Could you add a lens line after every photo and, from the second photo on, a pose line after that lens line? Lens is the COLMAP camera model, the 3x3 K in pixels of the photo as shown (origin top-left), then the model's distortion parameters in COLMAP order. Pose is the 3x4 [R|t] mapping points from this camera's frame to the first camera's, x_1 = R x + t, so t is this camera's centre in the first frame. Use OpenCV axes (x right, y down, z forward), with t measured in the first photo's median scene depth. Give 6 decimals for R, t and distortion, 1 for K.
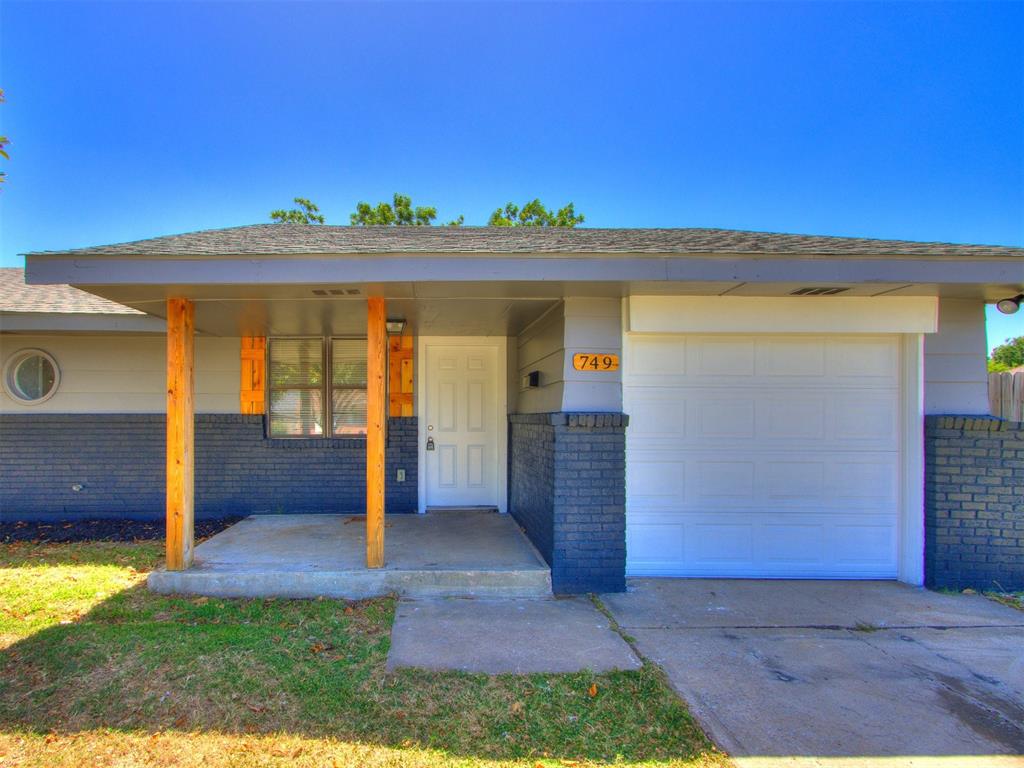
lens RADIAL K [[556.9, 0, 441.8], [0, 556.9, 411.0], [0, 0, 1]] dist [0.002305, 0.000497]
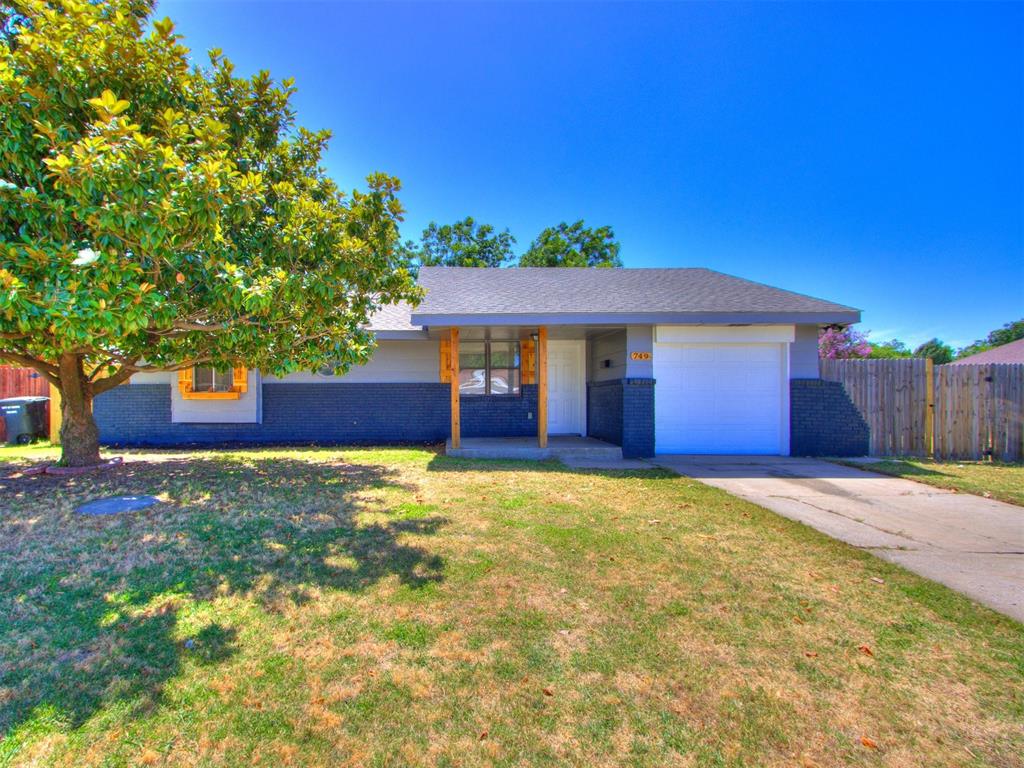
lens RADIAL K [[528.0, 0, 453.8], [0, 528.0, 393.8], [0, 0, 1]] dist [0.003465, 0.000547]
pose [[0.999795, -0.002509, -0.020071, -0.430138], [0.002508, 0.999997, -0.000048, 0.062282], [0.020071, -0.000002, 0.999799, -1.126106]]
